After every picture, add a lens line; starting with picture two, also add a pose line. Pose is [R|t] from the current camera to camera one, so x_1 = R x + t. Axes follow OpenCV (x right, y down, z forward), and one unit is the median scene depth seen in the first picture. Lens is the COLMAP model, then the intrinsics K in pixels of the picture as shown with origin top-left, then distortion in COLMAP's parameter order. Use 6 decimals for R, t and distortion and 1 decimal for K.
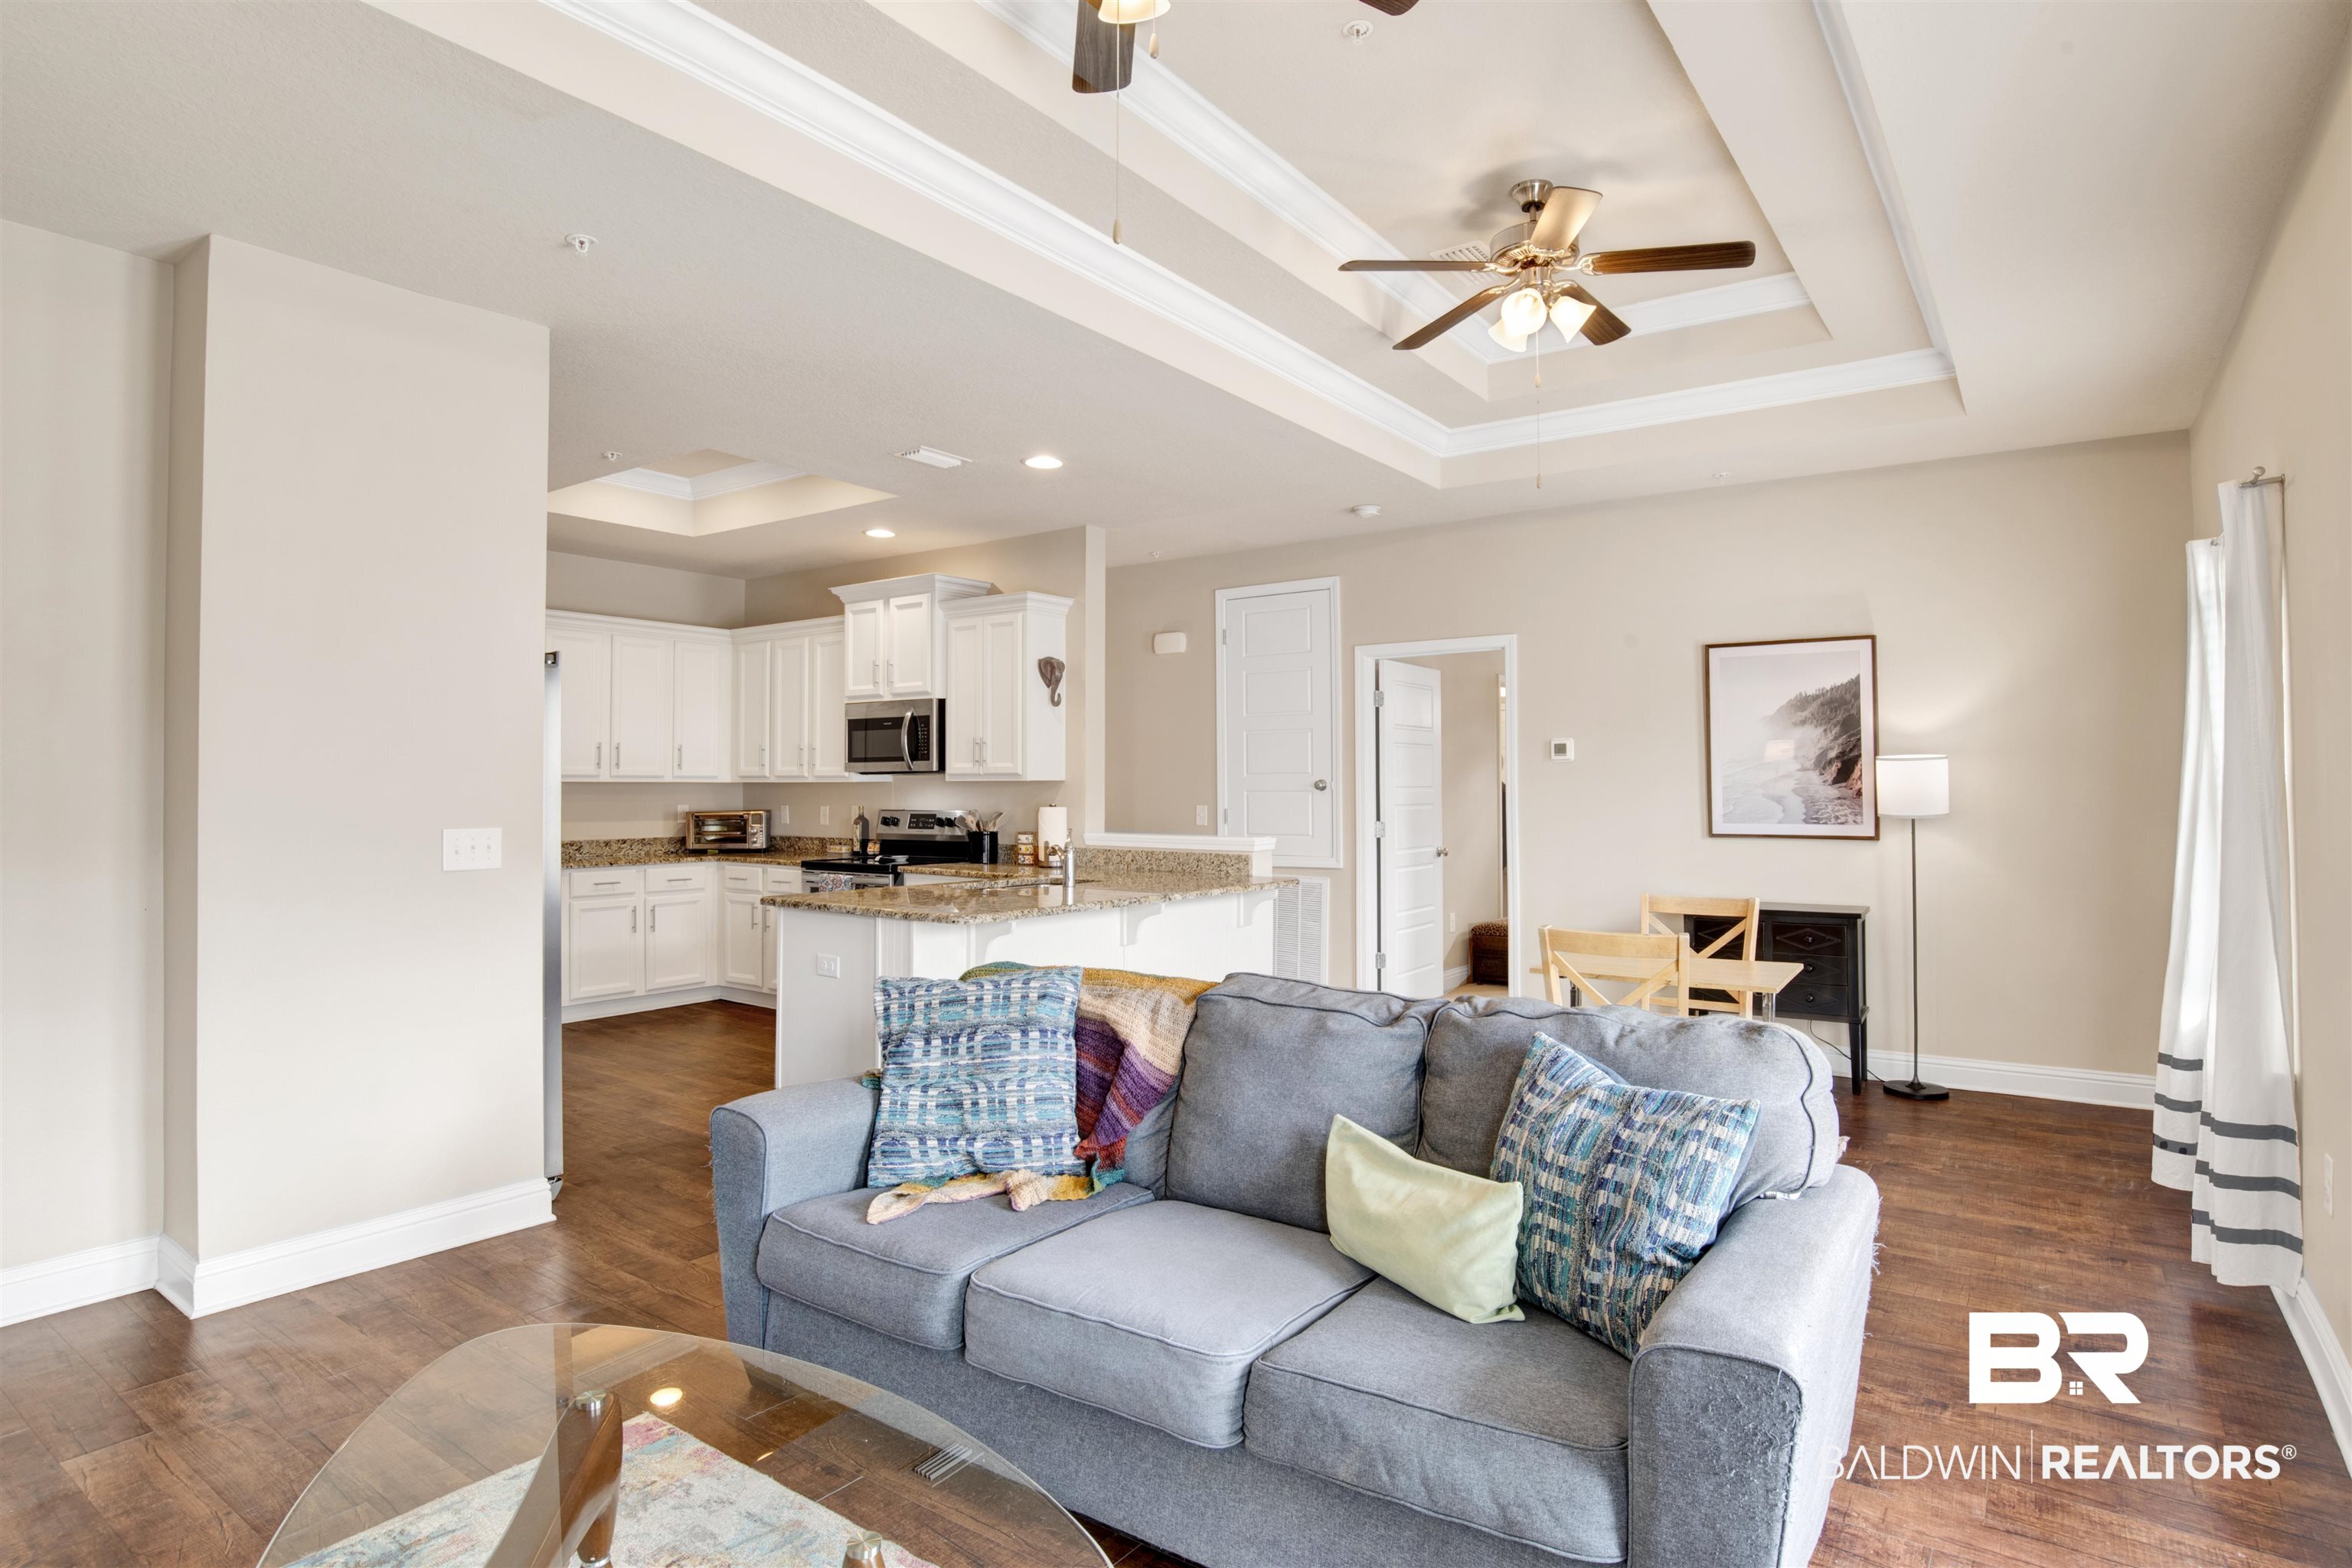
lens RADIAL K [[1265.5, 0, 1188.1], [0, 1265.5, 799.7], [0, 0, 1]] dist [-0.061771, 0.017390]
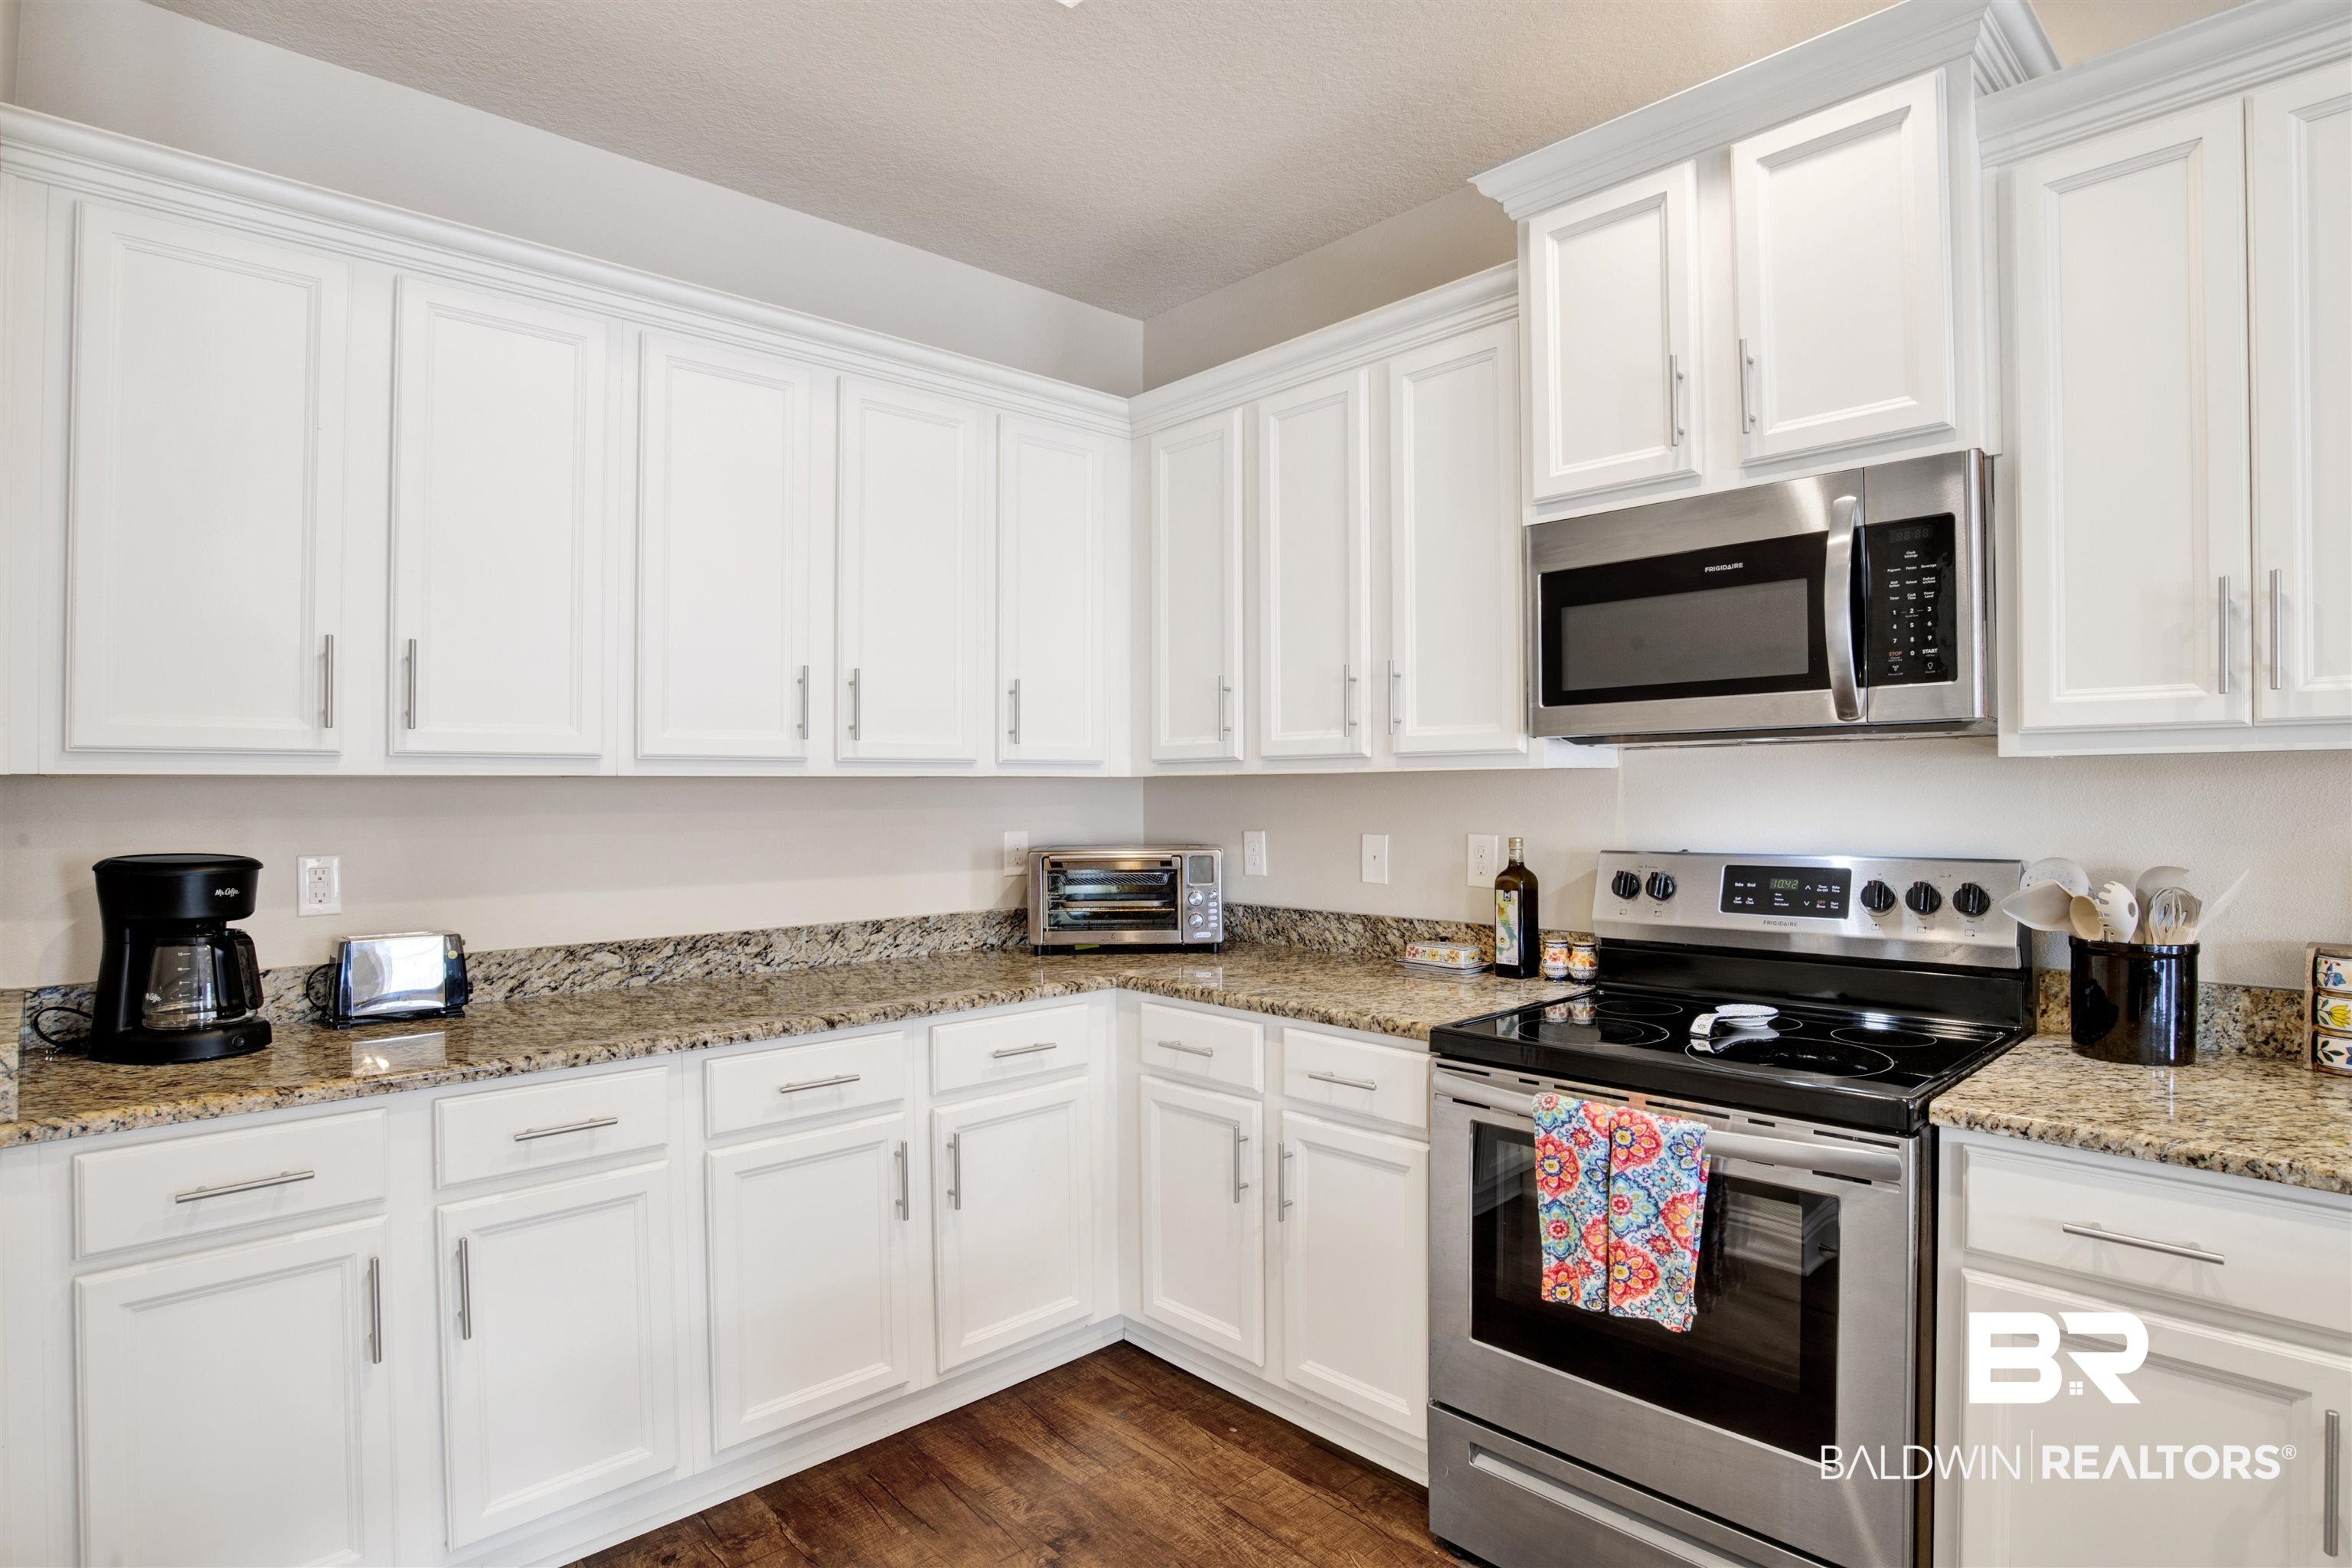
lens RADIAL K [[1265.5, 0, 1159.4], [0, 1265.5, 779.0], [0, 0, 1]] dist [-0.061771, 0.017390]
pose [[0.978753, -0.010760, -0.204759, -0.294468], [0.006870, 0.999782, -0.019697, -0.005282], [0.204927, 0.017872, 0.978614, 0.654723]]
